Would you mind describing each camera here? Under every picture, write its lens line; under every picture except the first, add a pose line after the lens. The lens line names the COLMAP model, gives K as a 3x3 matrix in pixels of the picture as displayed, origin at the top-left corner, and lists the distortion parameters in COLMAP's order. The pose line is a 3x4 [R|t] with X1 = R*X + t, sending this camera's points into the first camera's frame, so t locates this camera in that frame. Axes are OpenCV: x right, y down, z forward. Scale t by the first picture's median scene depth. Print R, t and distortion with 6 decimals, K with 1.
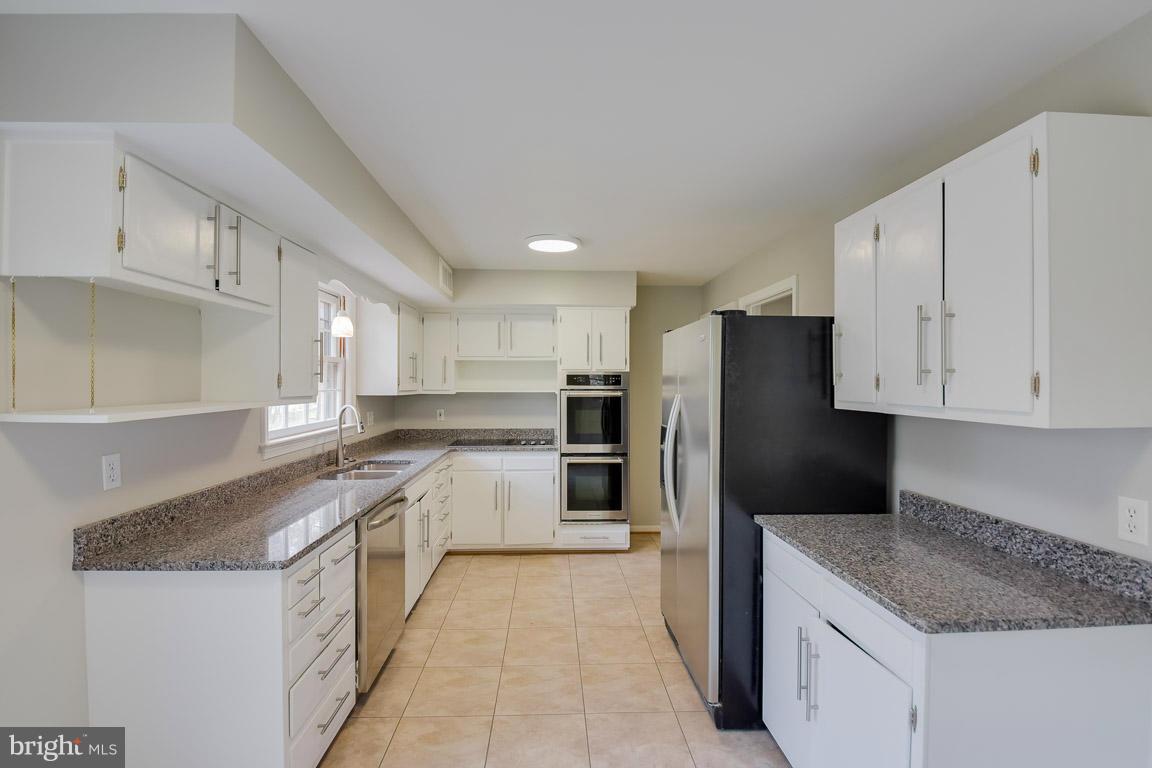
lens RADIAL K [[516.8, 0, 574.8], [0, 516.8, 385.4], [0, 0, 1]] dist [0.037283, -0.035240]
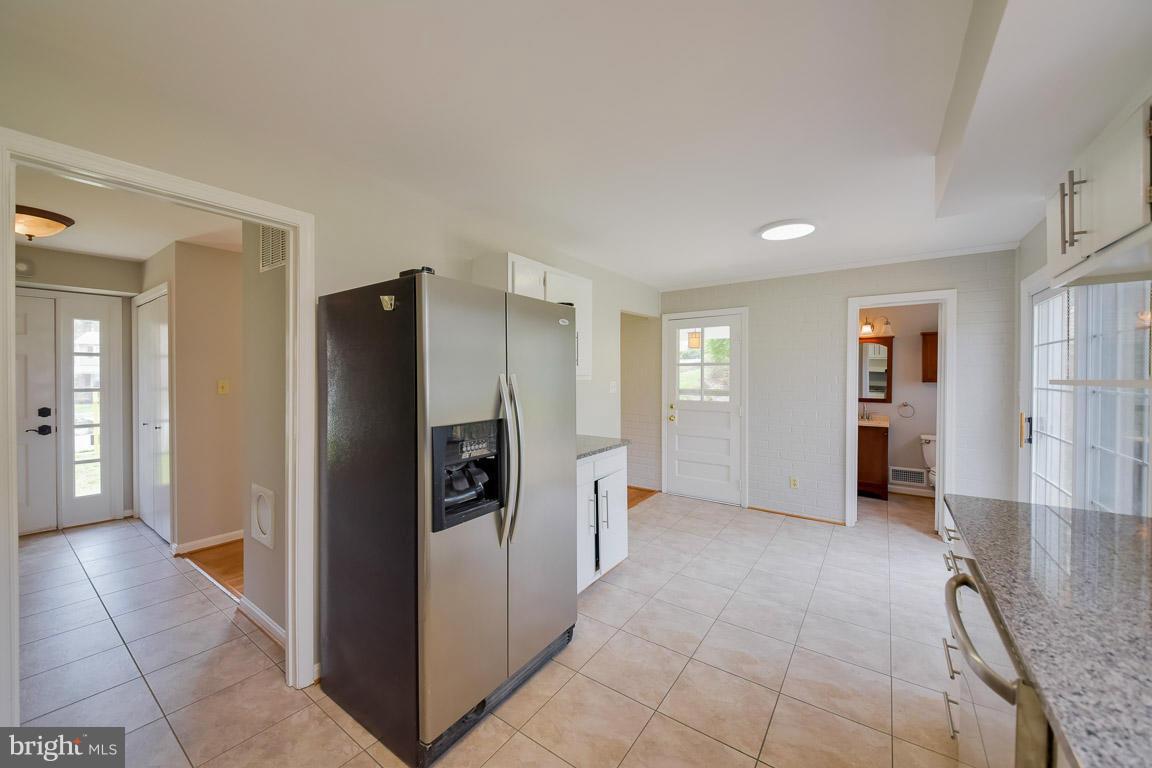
lens RADIAL K [[419.1, 0, 573.1], [0, 419.1, 378.3], [0, 0, 1]] dist [0.001137, -0.006975]
pose [[-0.779547, -0.006483, 0.626311, -0.248002], [0.006377, 0.999812, 0.018286, 0.011840], [-0.626312, 0.018249, -0.779359, 1.246161]]
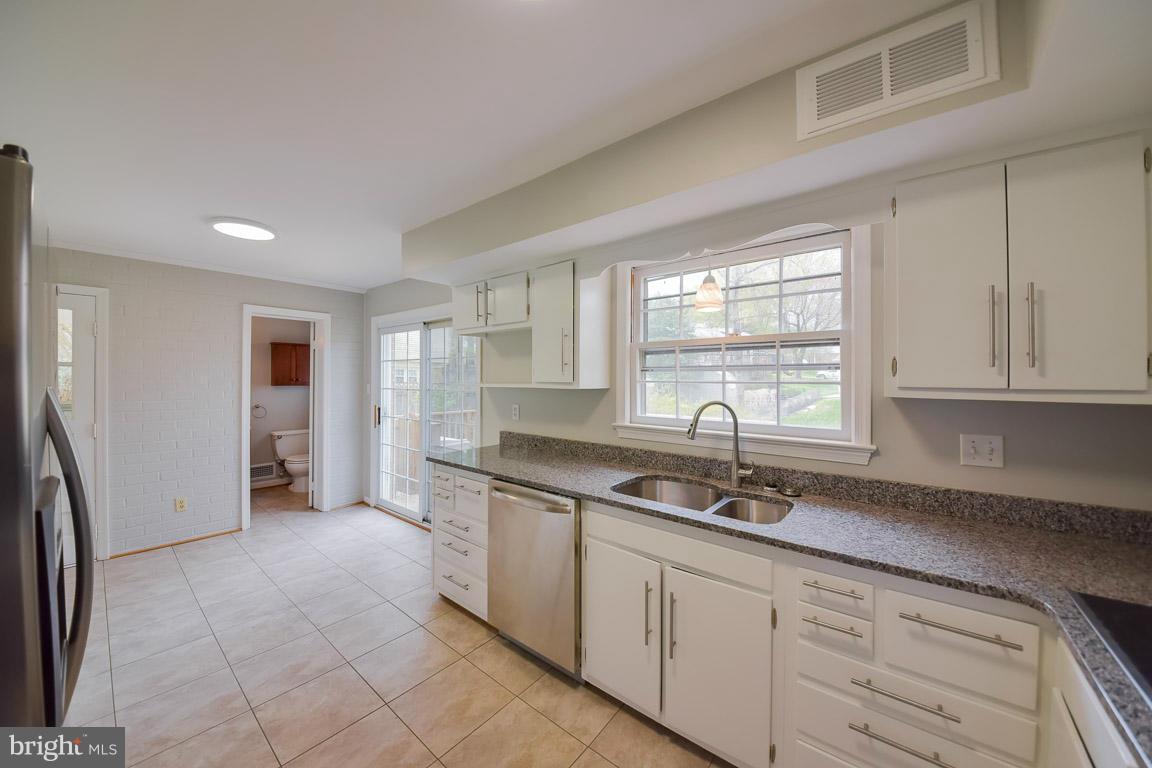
lens RADIAL K [[405.6, 0, 572.3], [0, 405.6, 379.5], [0, 0, 1]] dist [0.000029, -0.006709]
pose [[-0.679337, -0.001741, -0.733825, 0.127198], [-0.013206, 0.999864, 0.009853, 0.003036], [0.733708, 0.016385, -0.679267, 1.312315]]
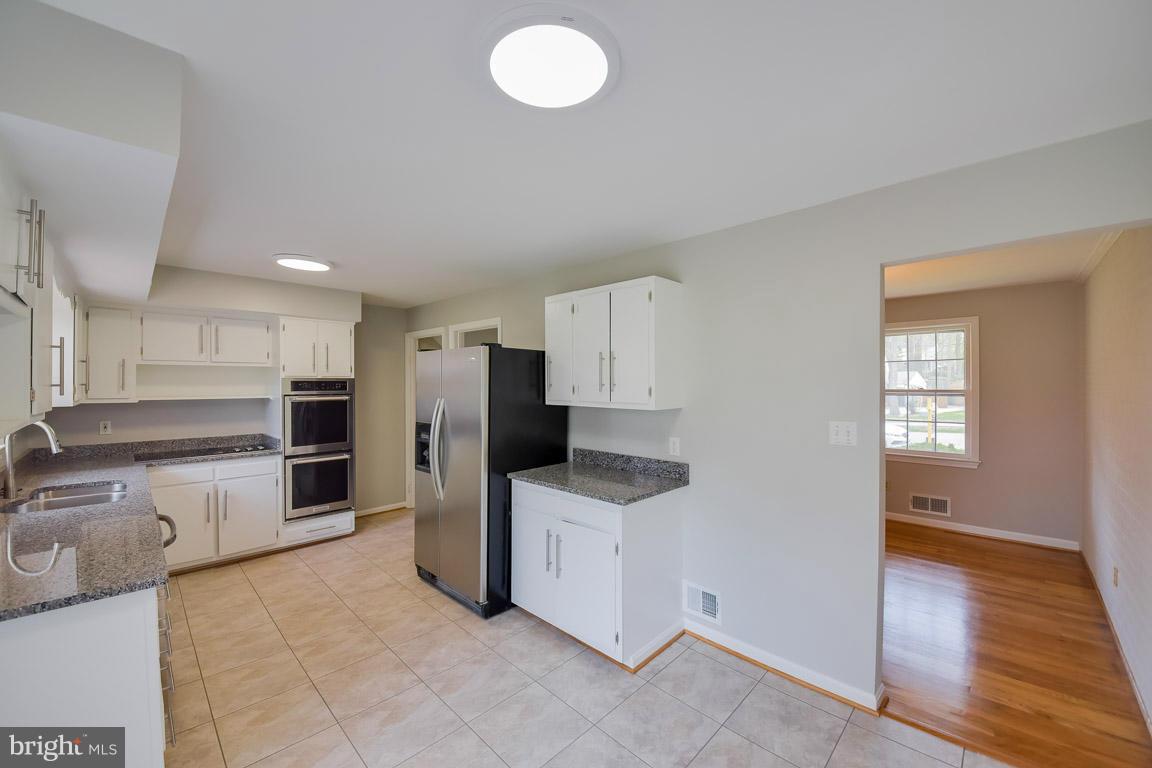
lens RADIAL K [[437.7, 0, 585.7], [0, 437.7, 379.5], [0, 0, 1]] dist [0.000091, -0.014941]
pose [[0.719525, 0.001462, 0.694465, -0.283769], [0.006854, 0.999934, -0.009206, -0.016332], [-0.694432, 0.011384, 0.719468, -0.087590]]
